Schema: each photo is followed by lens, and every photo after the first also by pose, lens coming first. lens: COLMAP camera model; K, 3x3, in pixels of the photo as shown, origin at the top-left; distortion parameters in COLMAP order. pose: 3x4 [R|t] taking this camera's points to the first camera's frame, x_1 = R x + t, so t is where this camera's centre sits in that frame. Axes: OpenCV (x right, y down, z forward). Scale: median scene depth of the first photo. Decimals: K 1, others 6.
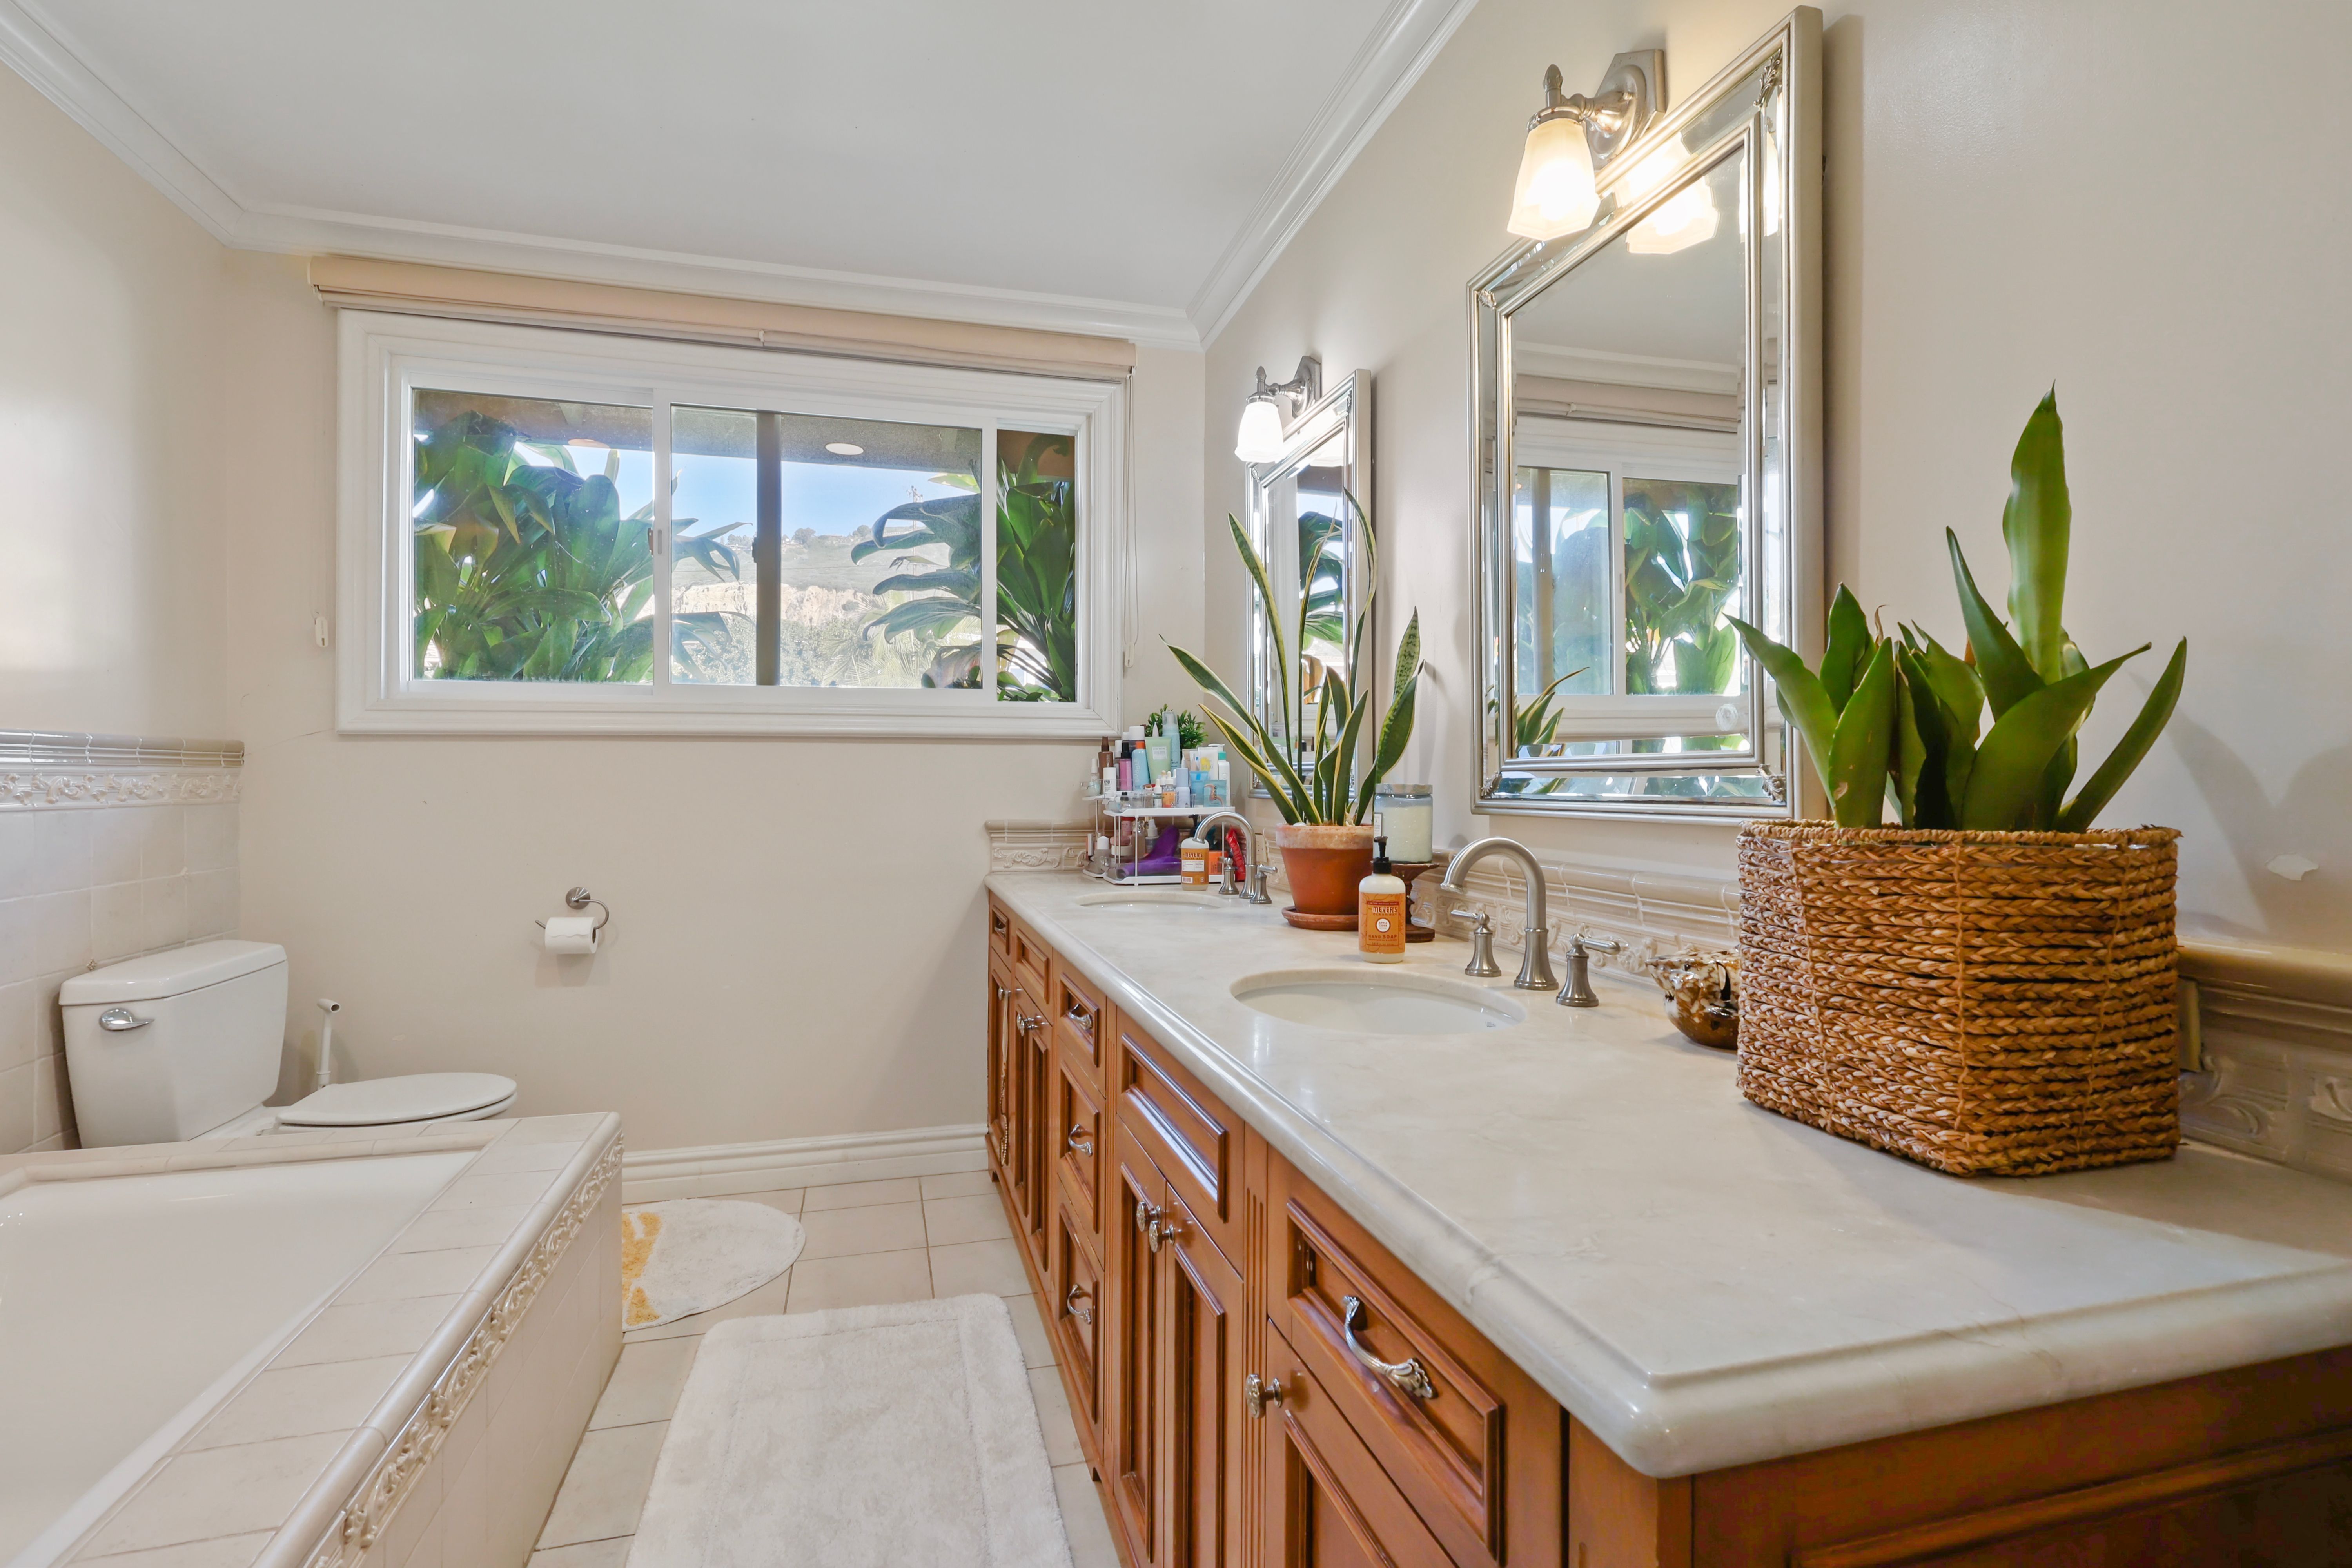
lens RADIAL K [[1096.0, 0, 1167.4], [0, 1096.0, 780.8], [0, 0, 1]] dist [0.002321, 0.000286]
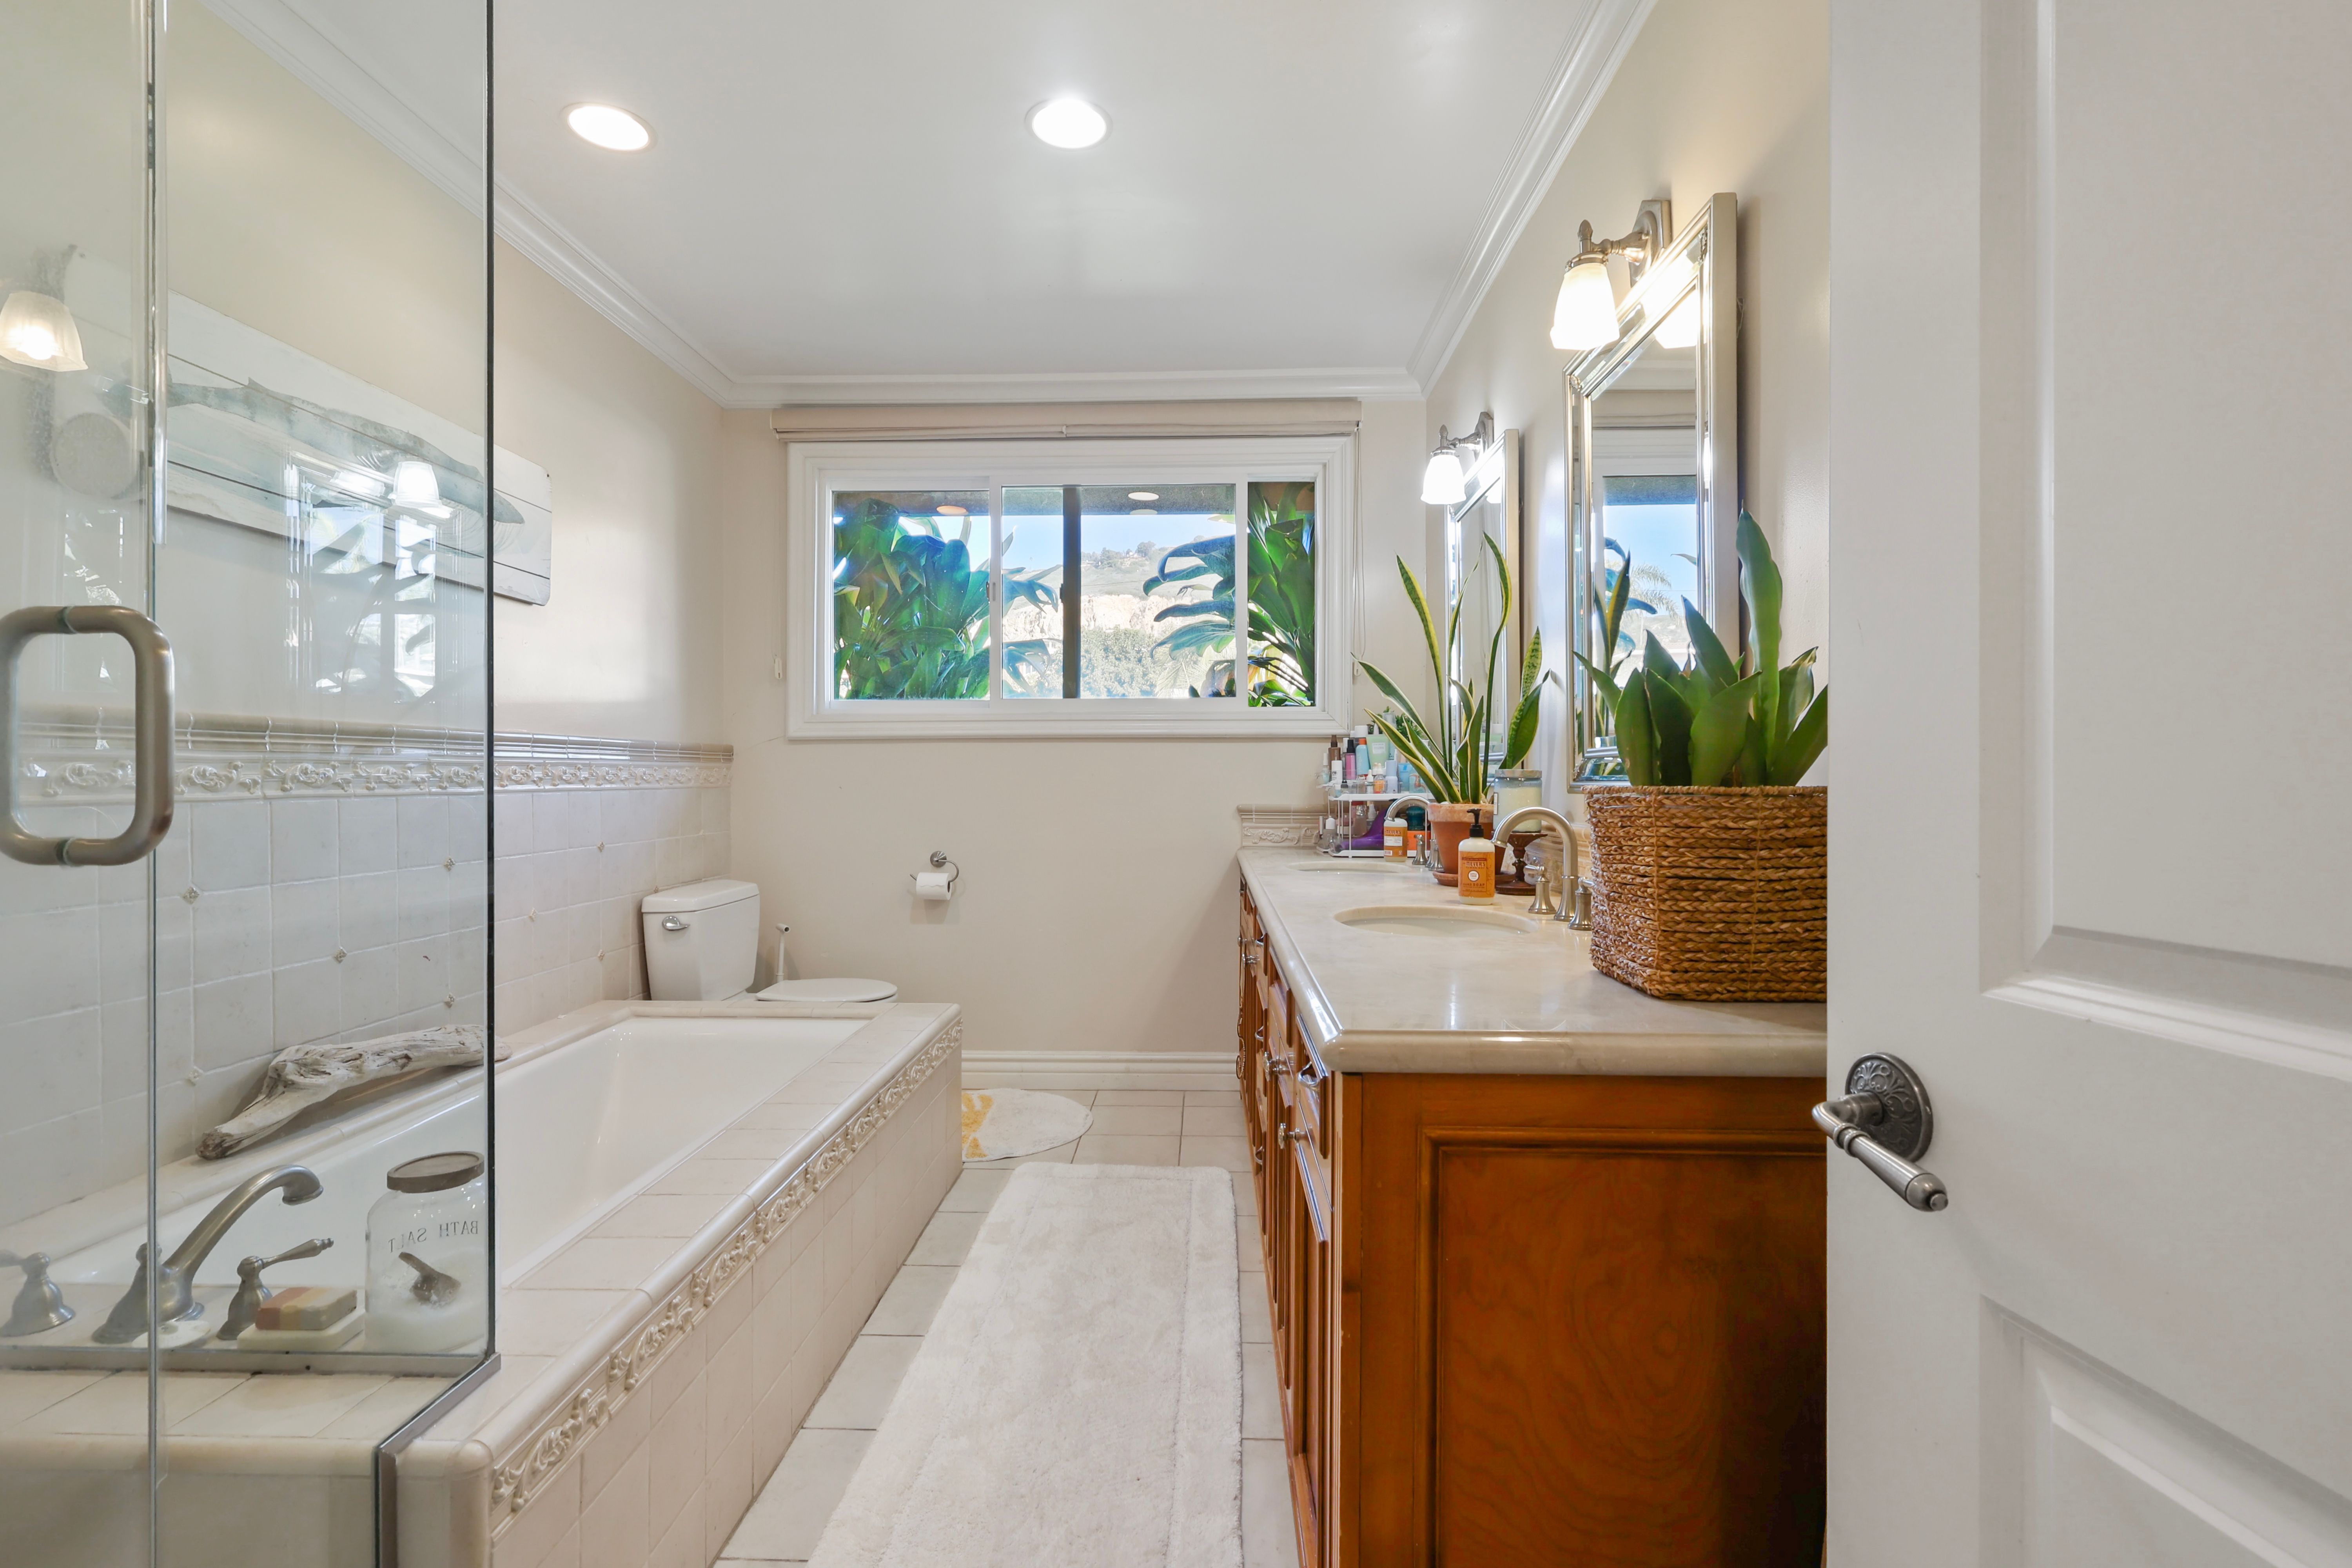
lens RADIAL K [[1096.0, 0, 1176.2], [0, 1096.0, 779.7], [0, 0, 1]] dist [0.002321, 0.000286]
pose [[0.956517, -0.000301, -0.291677, 0.155716], [0.000221, 1.000000, -0.000308, 0.010945], [0.291677, 0.000230, 0.956517, -0.235179]]
